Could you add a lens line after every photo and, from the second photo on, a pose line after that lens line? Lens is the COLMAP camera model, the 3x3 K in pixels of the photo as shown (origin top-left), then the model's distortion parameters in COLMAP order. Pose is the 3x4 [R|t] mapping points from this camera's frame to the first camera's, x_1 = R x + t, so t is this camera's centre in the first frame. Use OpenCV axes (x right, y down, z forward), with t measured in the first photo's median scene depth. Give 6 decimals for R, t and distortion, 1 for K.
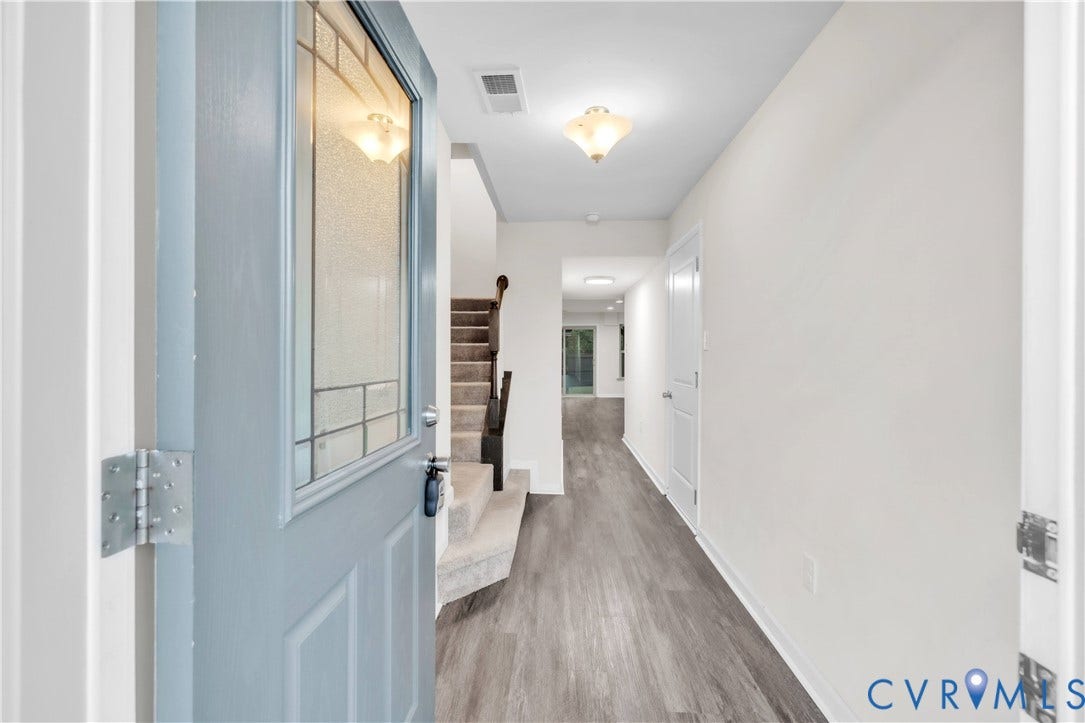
lens RADIAL K [[452.6, 0, 542.3], [0, 452.6, 364.1], [0, 0, 1]] dist [-0.004320, -0.000146]
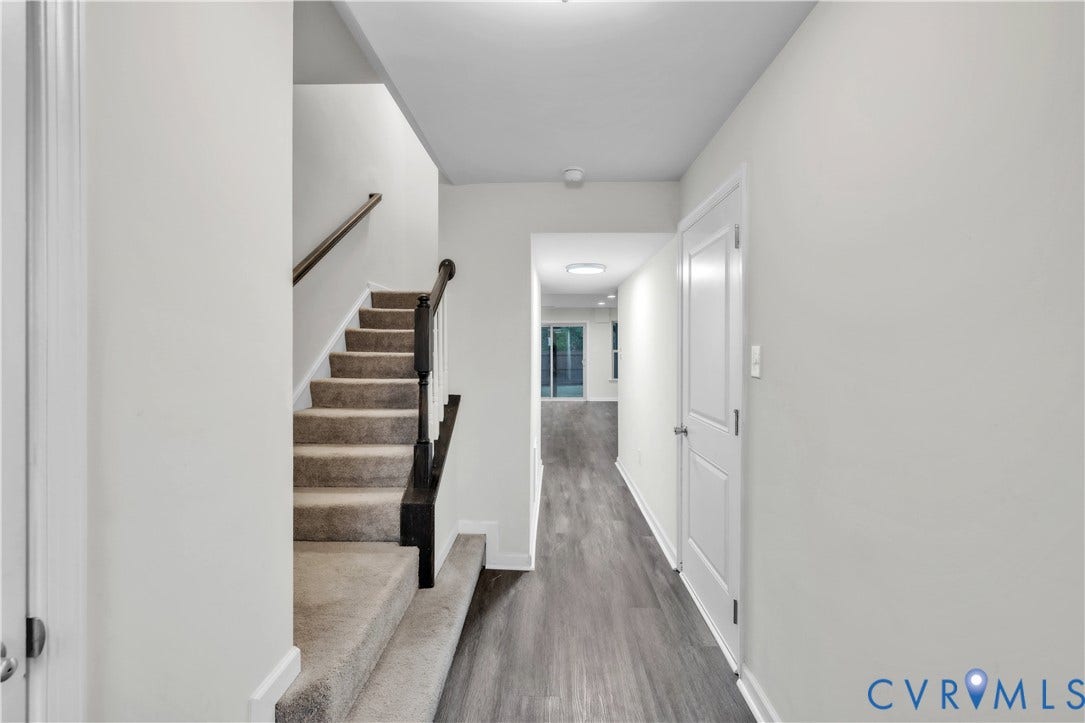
lens RADIAL K [[452.6, 0, 543.0], [0, 452.6, 353.5], [0, 0, 1]] dist [-0.004320, -0.000146]
pose [[0.999843, -0.000635, 0.017727, 0.048504], [0.000798, 0.999958, -0.009159, -0.041629], [-0.017721, 0.009172, 0.999801, 0.287754]]
